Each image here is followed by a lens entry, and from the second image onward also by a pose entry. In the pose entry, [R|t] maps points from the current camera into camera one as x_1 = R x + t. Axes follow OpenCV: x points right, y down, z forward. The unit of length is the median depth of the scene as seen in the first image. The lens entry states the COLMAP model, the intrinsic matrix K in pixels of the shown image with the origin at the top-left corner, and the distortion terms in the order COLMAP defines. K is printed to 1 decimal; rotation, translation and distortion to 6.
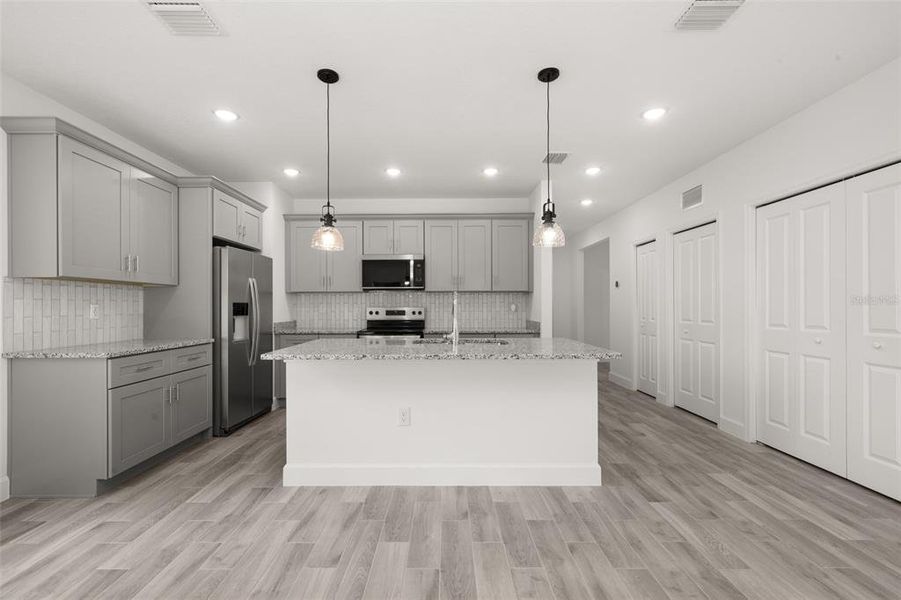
lens RADIAL K [[394.9, 0, 445.3], [0, 394.9, 307.9], [0, 0, 1]] dist [0.001247, 0.000120]
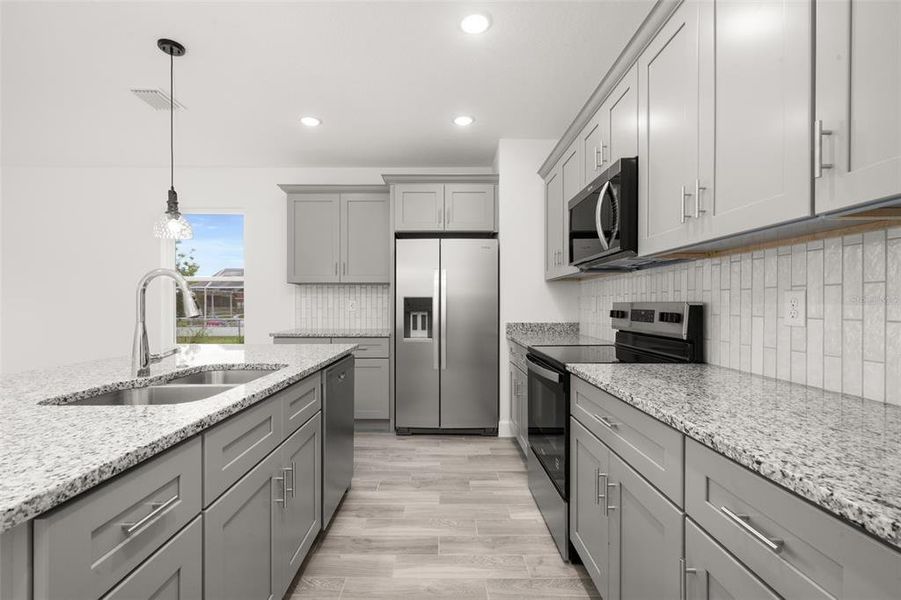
lens RADIAL K [[394.9, 0, 445.3], [0, 394.9, 307.9], [0, 0, 1]] dist [0.001247, 0.000120]
pose [[-0.000452, 0.013247, -0.999912, 0.621045], [-0.000251, 0.999912, 0.013247, -0.002616], [1.000000, 0.000257, -0.000449, 1.664852]]
